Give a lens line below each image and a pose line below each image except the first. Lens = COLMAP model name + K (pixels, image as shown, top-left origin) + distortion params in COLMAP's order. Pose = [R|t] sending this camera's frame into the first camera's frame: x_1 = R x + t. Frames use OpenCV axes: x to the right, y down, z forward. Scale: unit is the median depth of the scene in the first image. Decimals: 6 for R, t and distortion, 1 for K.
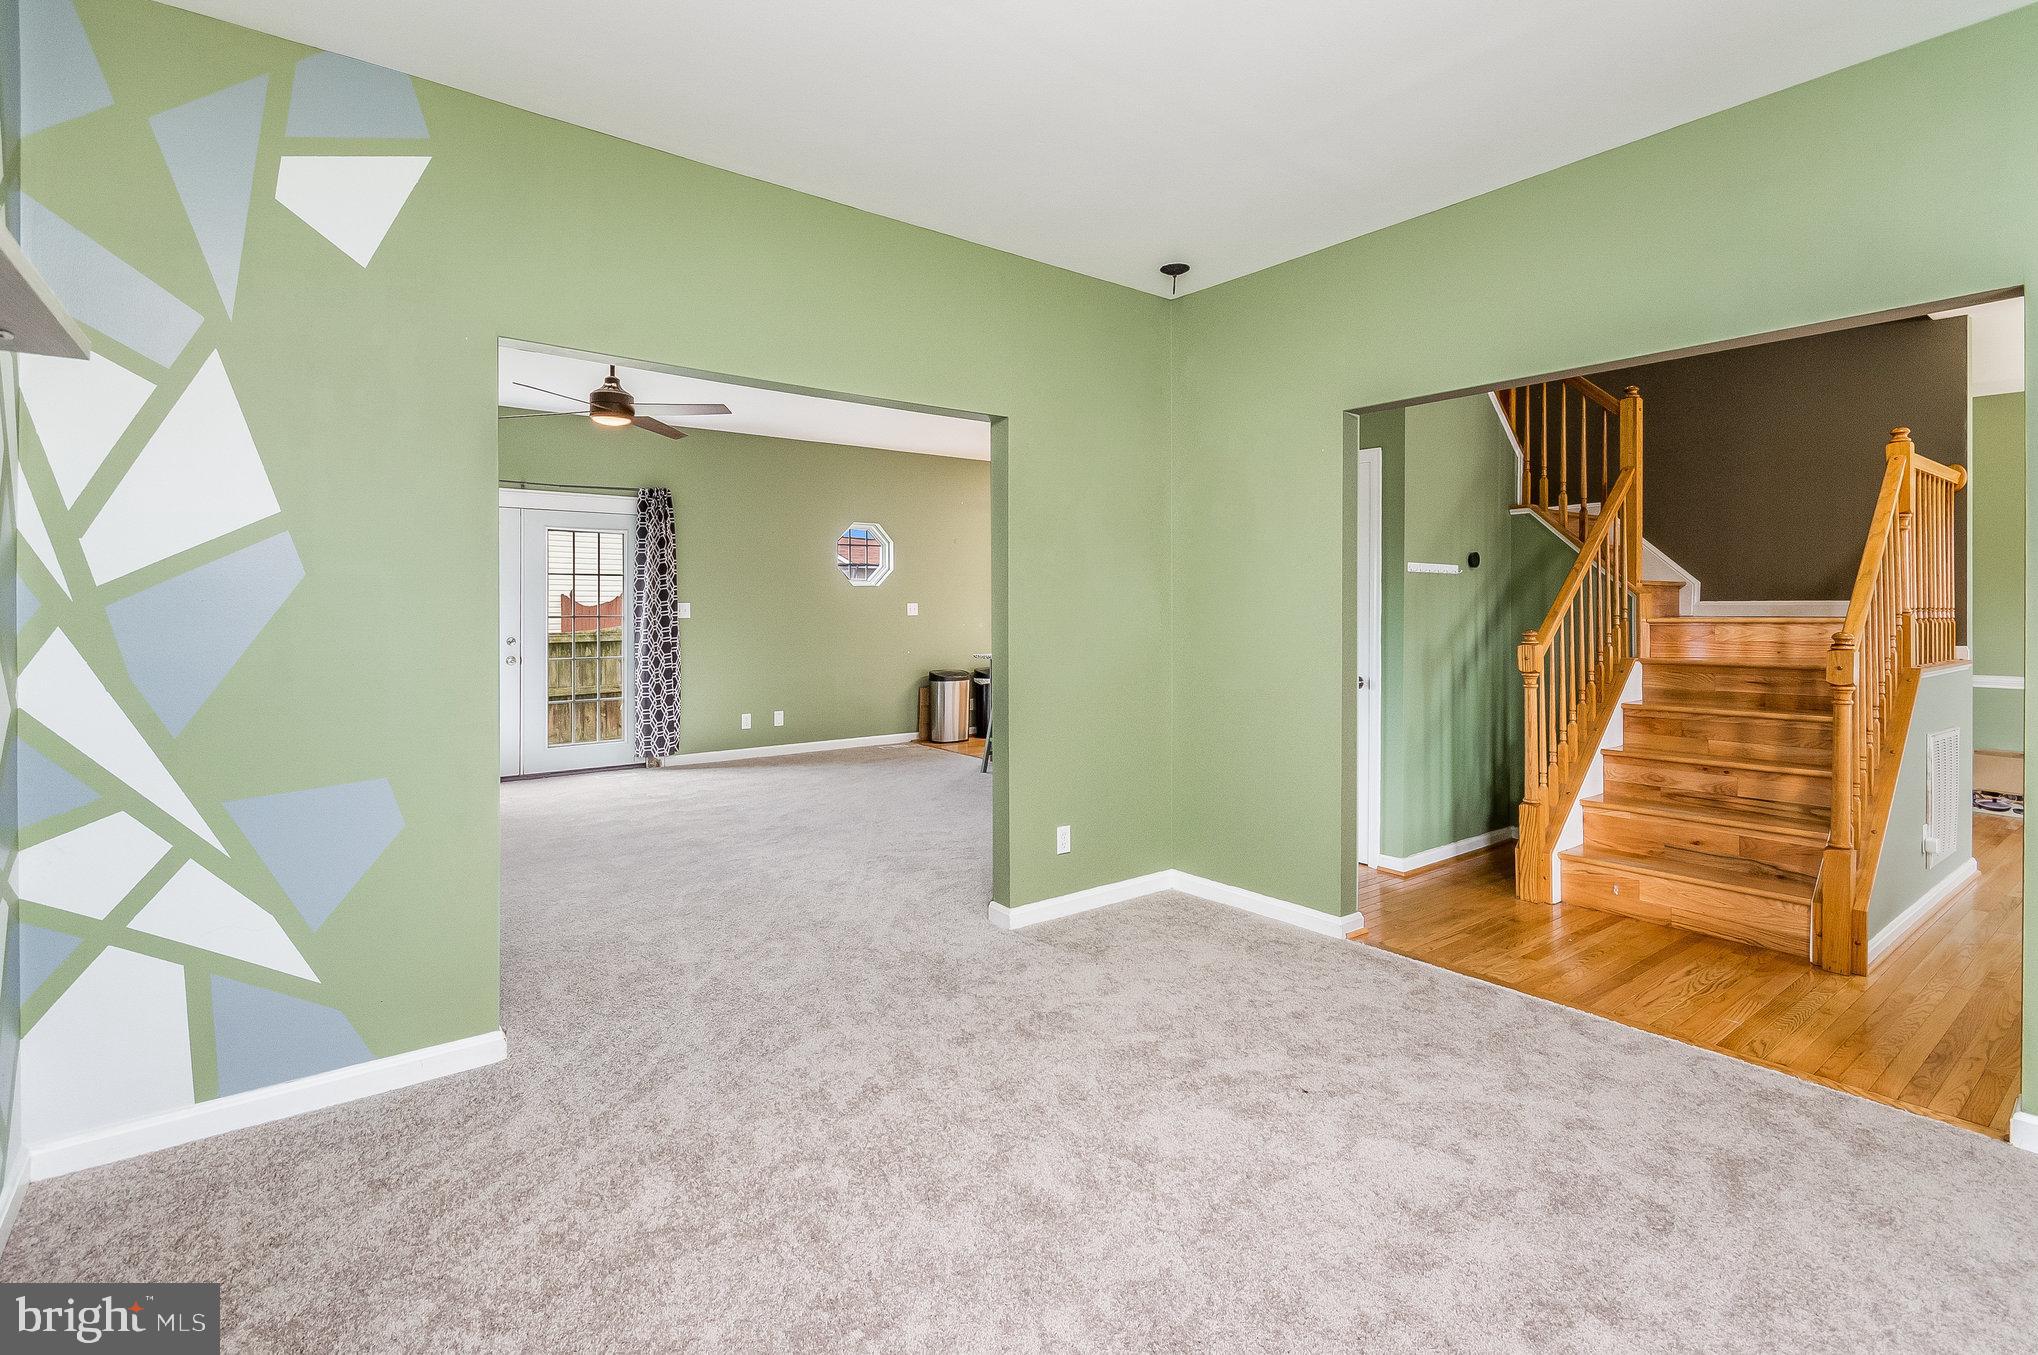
lens RADIAL K [[949.4, 0, 1012.9], [0, 949.4, 620.8], [0, 0, 1]] dist [-0.000209, 0.000529]
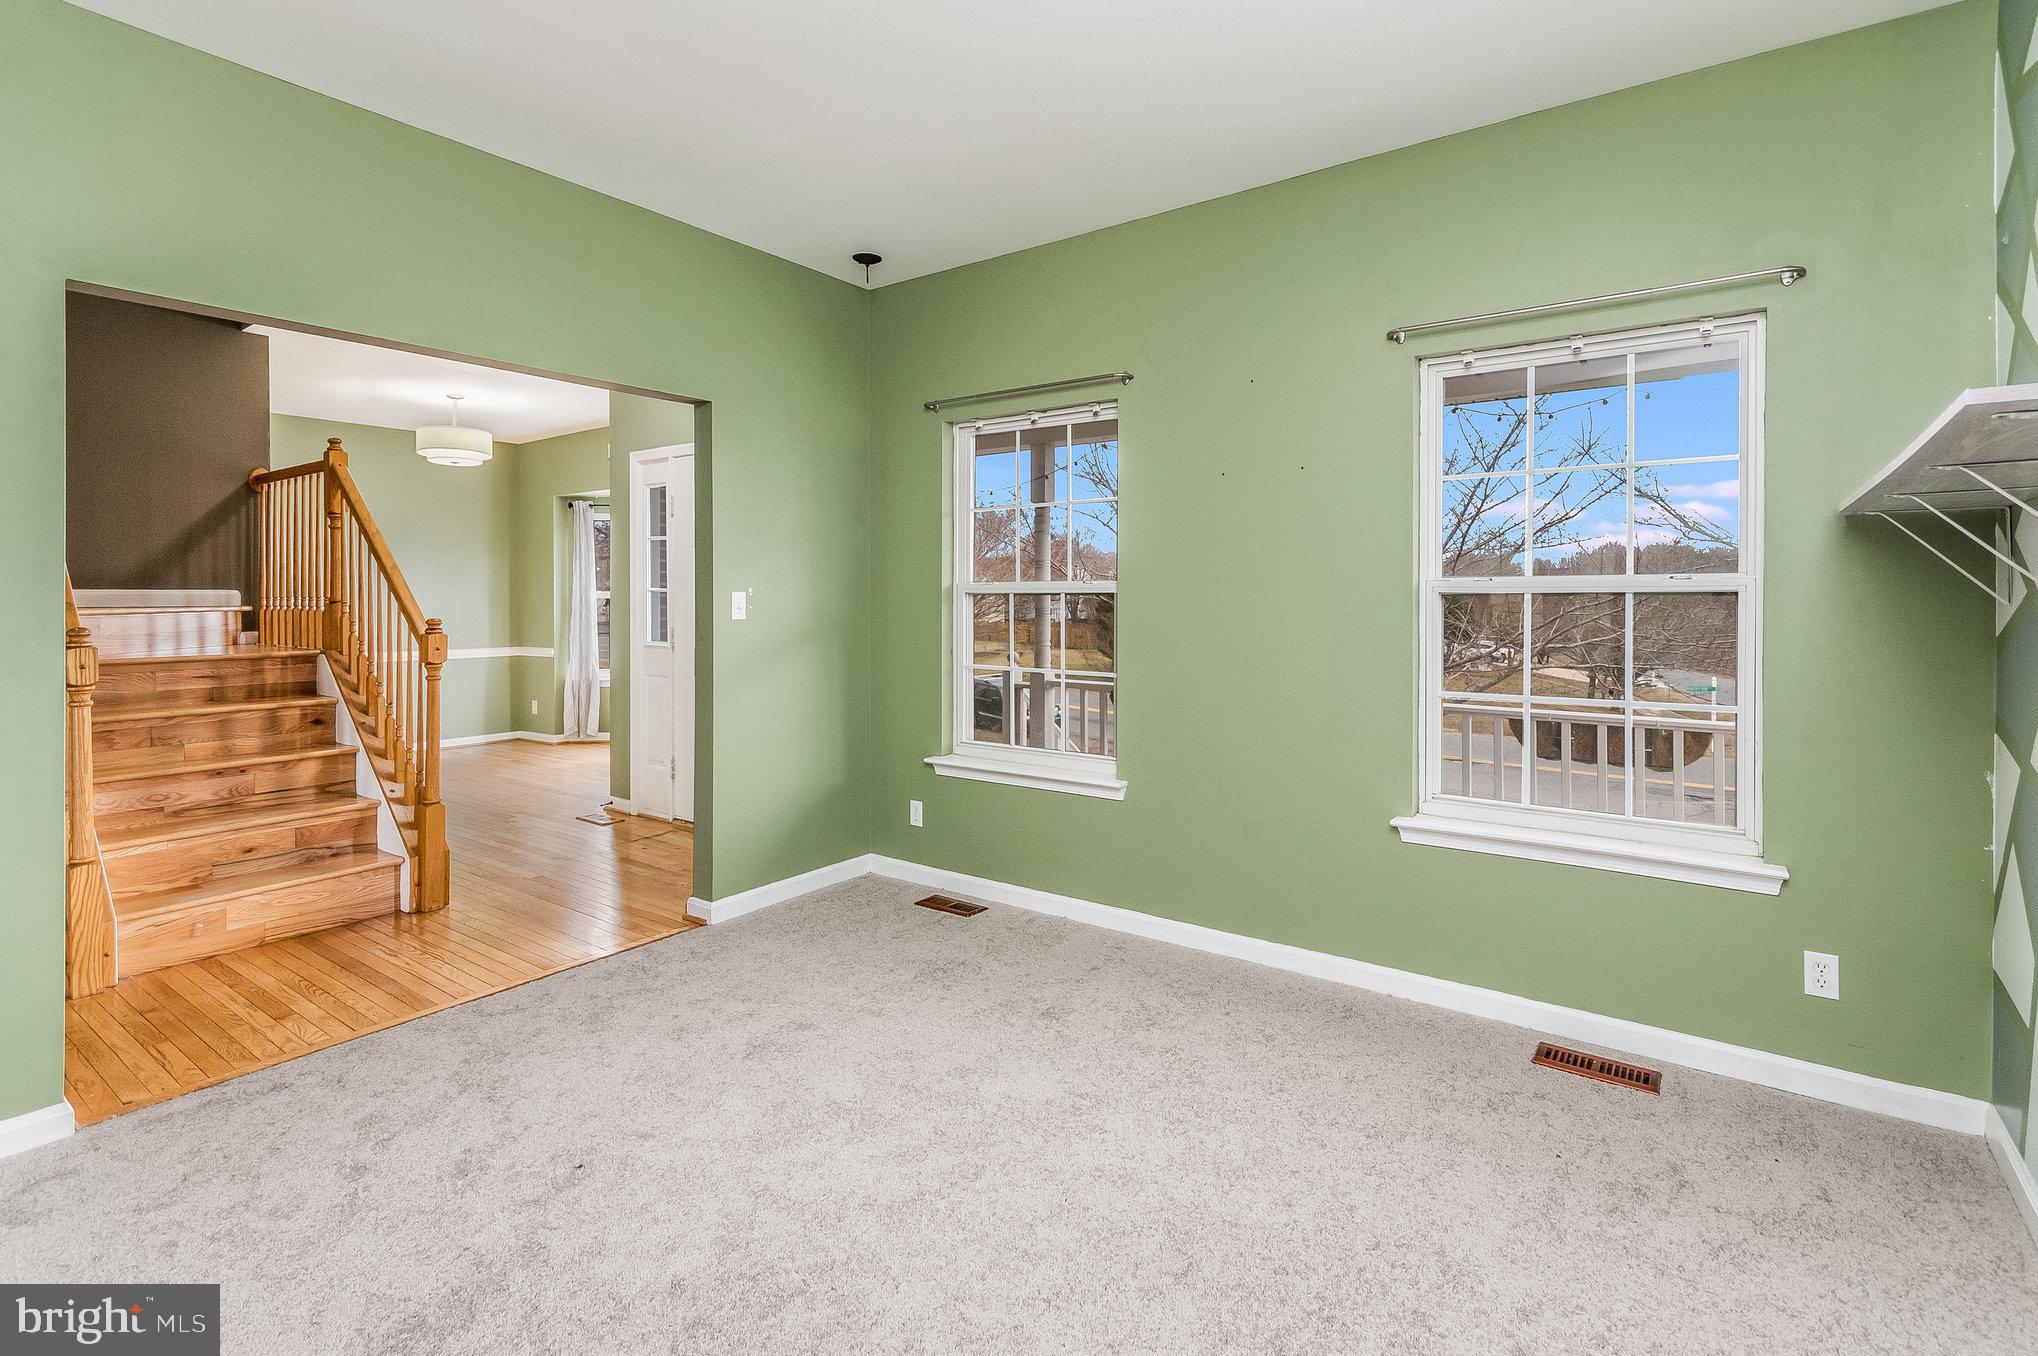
lens RADIAL K [[949.4, 0, 1012.9], [0, 949.4, 621.3], [0, 0, 1]] dist [-0.000209, 0.000529]
pose [[-0.286512, -0.024718, 0.957758, -0.372533], [0.009731, 0.999541, 0.028707, -0.010102], [-0.958027, 0.017545, -0.286140, 0.529853]]
